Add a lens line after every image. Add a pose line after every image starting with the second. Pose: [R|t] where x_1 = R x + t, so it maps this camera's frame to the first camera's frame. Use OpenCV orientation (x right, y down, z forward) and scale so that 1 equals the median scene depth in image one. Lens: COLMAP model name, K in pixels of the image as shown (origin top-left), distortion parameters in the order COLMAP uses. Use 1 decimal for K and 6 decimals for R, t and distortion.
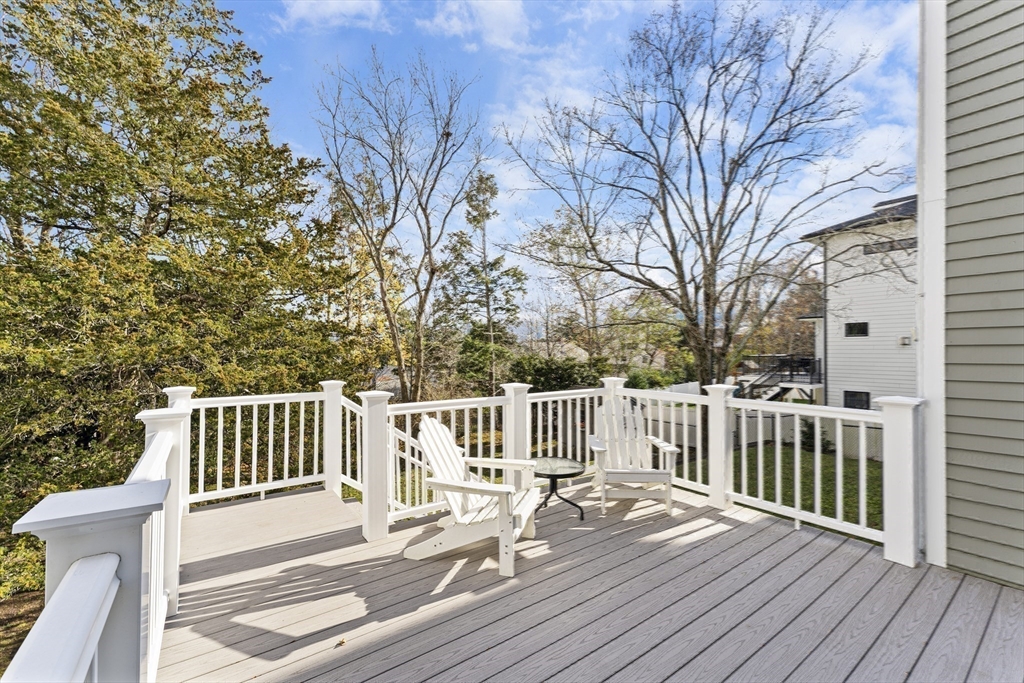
lens RADIAL K [[422.1, 0, 505.4], [0, 422.1, 347.6], [0, 0, 1]] dist [0.001743, 0.000099]
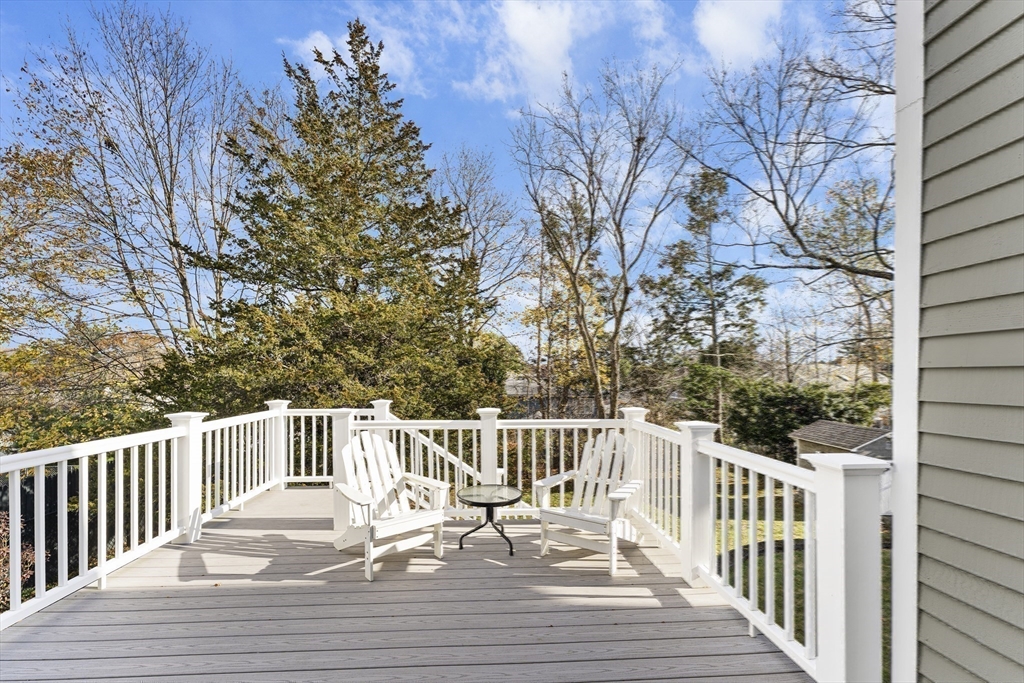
lens RADIAL K [[434.1, 0, 500.6], [0, 434.1, 379.7], [0, 0, 1]] dist [-0.000170, -0.000133]
pose [[0.843541, 0.007931, -0.537005, 0.101754], [0.002221, 0.999831, 0.018255, -0.000226], [0.537059, -0.016592, 0.843381, 0.026378]]
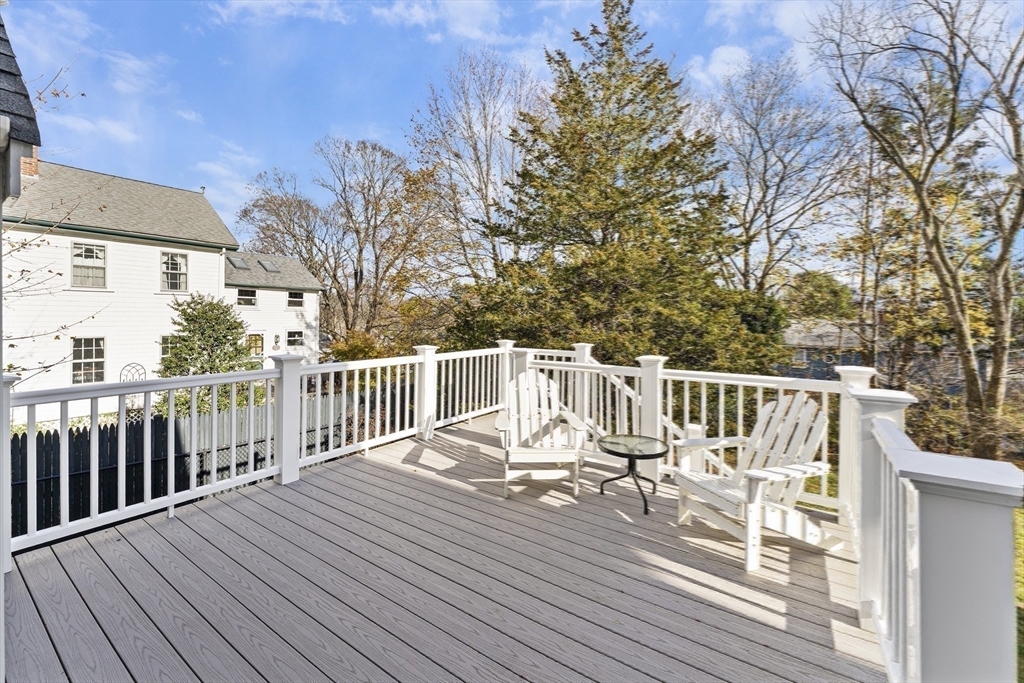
lens RADIAL K [[423.5, 0, 506.6], [0, 423.5, 324.4], [0, 0, 1]] dist [-0.001685, -0.000043]
pose [[0.333801, 0.015565, -0.942515, 0.136020], [-0.000923, 0.999869, 0.016185, -0.000051], [0.942643, -0.004532, 0.333772, 0.064951]]
